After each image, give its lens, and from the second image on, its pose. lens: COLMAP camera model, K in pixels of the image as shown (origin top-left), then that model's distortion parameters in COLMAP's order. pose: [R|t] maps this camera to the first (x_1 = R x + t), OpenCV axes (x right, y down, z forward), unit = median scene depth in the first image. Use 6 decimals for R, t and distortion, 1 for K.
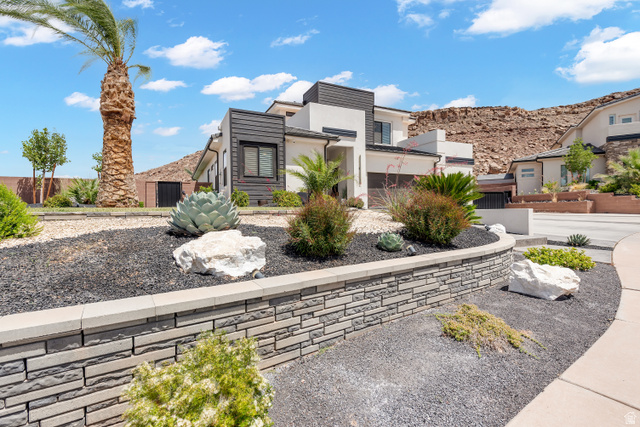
lens RADIAL K [[254.7, 0, 322.6], [0, 254.7, 217.2], [0, 0, 1]] dist [0.004103, 0.000130]
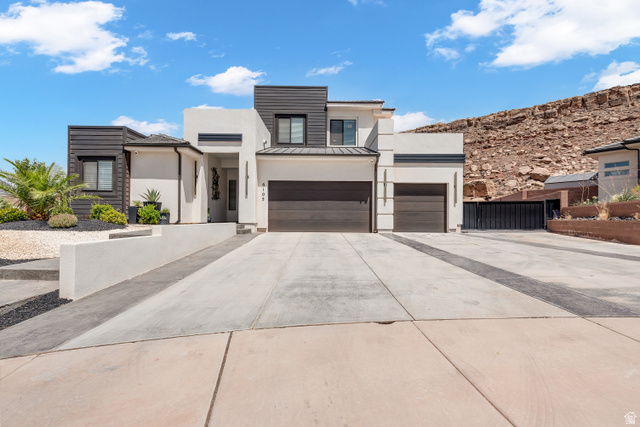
lens RADIAL K [[254.7, 0, 323.4], [0, 254.7, 213.1], [0, 0, 1]] dist [0.004103, 0.000130]
pose [[0.924891, 0.004724, -0.380202, 0.573734], [-0.026226, 0.998334, -0.051395, -0.029160], [0.379326, 0.057506, 0.923474, 0.266397]]
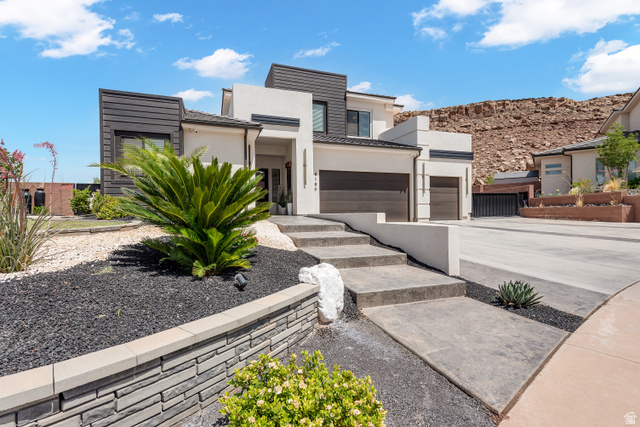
lens RADIAL K [[267.0, 0, 323.1], [0, 267.0, 214.1], [0, 0, 1]] dist [0.006074, 0.000766]
pose [[0.996397, -0.000230, -0.084813, 0.223841], [-0.001757, 0.999726, -0.023356, -0.016768], [0.084795, 0.023421, 0.996123, 0.147680]]
